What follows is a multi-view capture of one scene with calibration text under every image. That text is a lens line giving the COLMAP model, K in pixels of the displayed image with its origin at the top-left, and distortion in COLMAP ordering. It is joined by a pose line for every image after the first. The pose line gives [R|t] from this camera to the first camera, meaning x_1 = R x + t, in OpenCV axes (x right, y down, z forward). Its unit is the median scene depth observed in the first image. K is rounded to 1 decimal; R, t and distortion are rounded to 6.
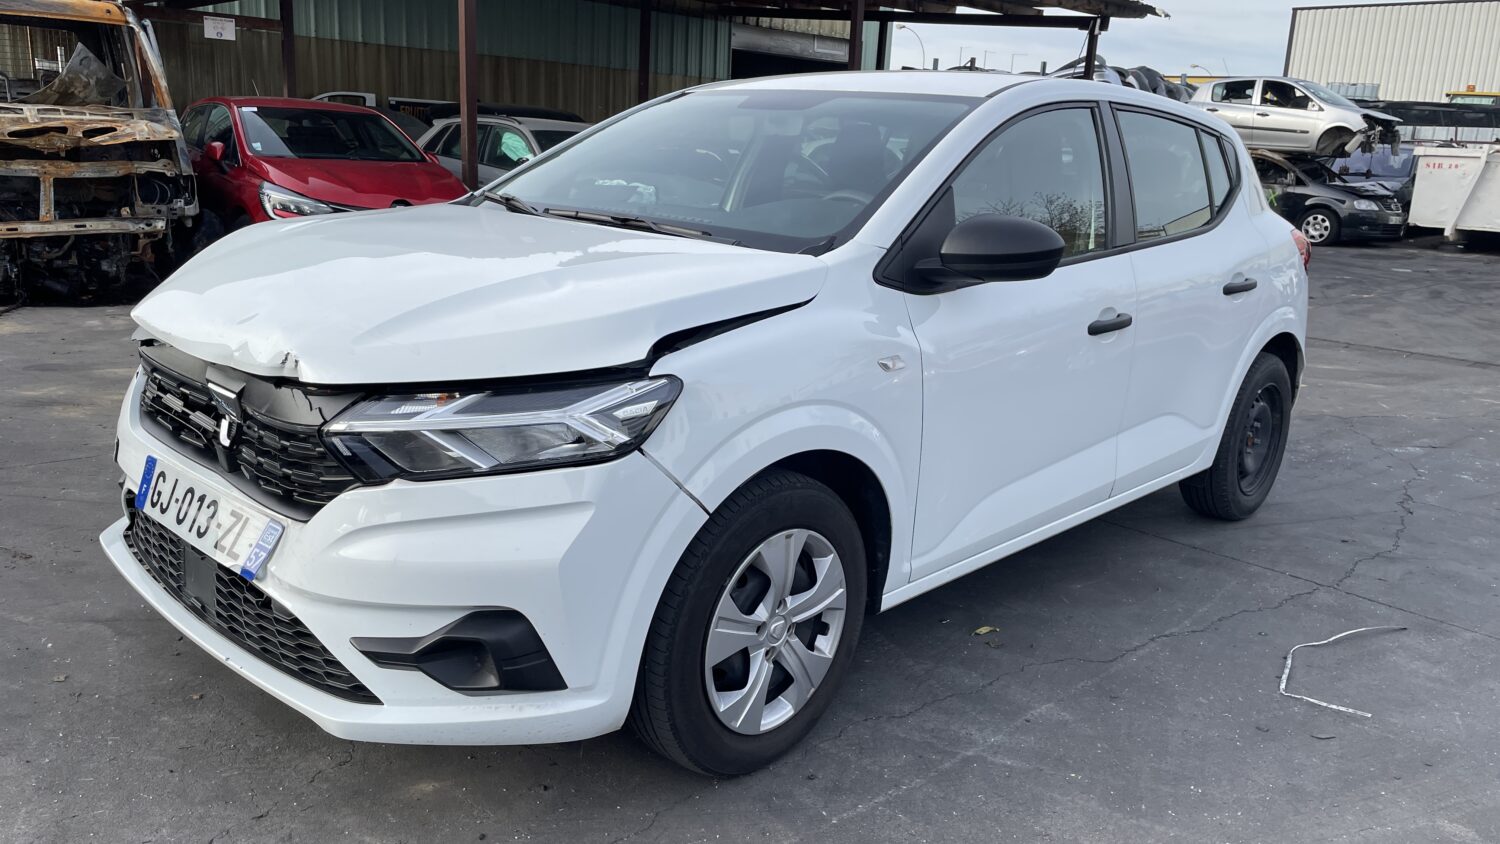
lens RADIAL K [[1123.2, 0, 740.3], [0, 1123.2, 406.1], [0, 0, 1]] dist [0.046789, -0.047674]
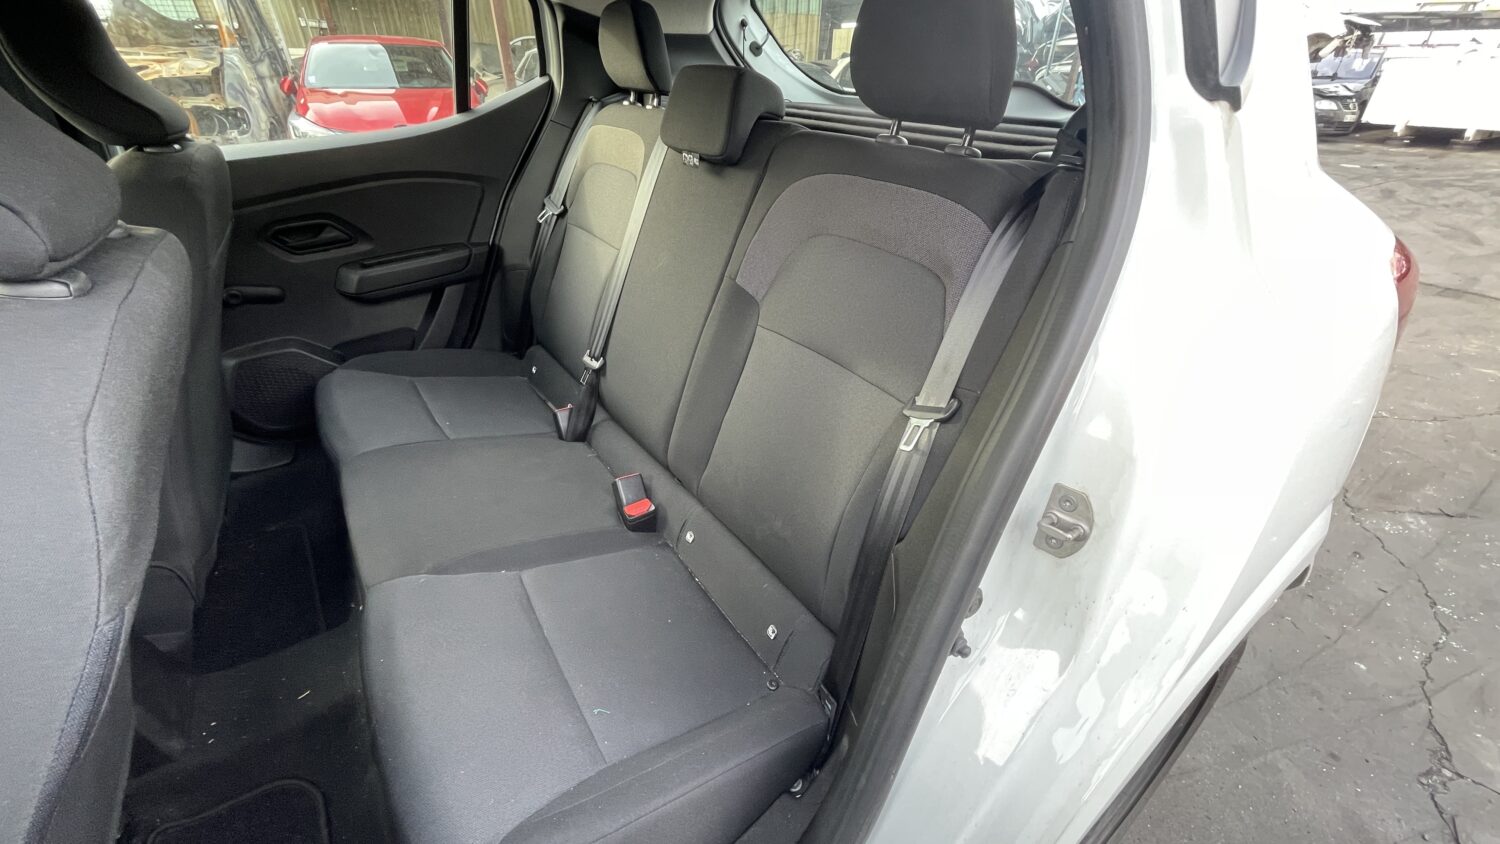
lens RADIAL K [[600.0, 0, 741.6], [0, 600.0, 421.7], [0, 0, 1]] dist [-0.002302, -0.000162]
pose [[0.980628, 0.069556, -0.183113, 0.085606], [-0.012587, 0.955273, 0.295458, -0.038350], [0.195474, -0.287429, 0.937643, 0.198306]]
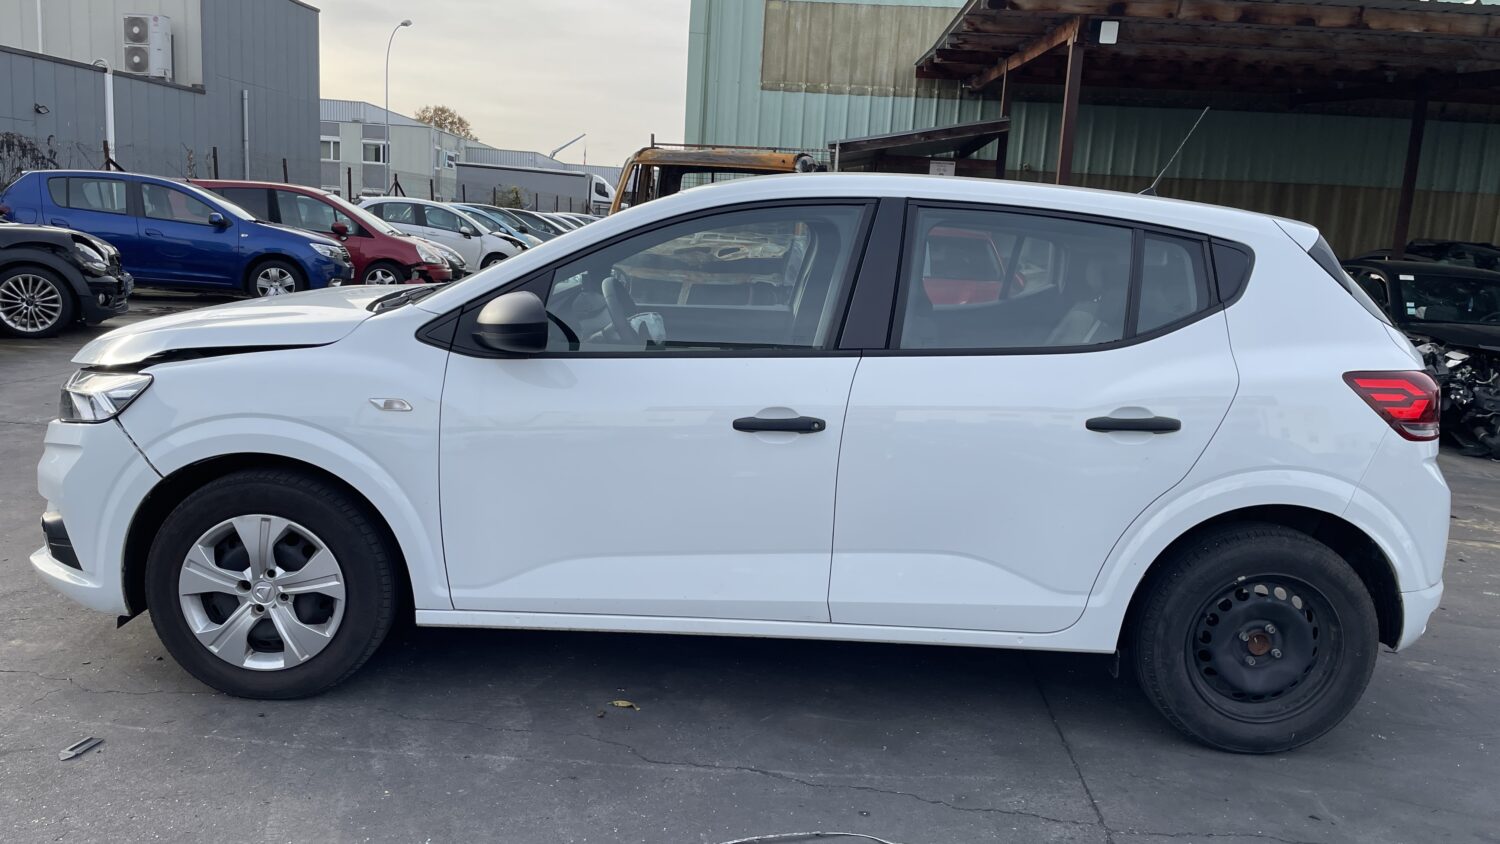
lens RADIAL K [[1123.2, 0, 752.7], [0, 1123.2, 425.7], [0, 0, 1]] dist [0.046789, -0.047674]
pose [[0.706072, 0.113632, -0.698963, 0.174835], [-0.182246, 0.982953, -0.024300, -0.007920], [0.684286, 0.144541, 0.714745, 0.056994]]
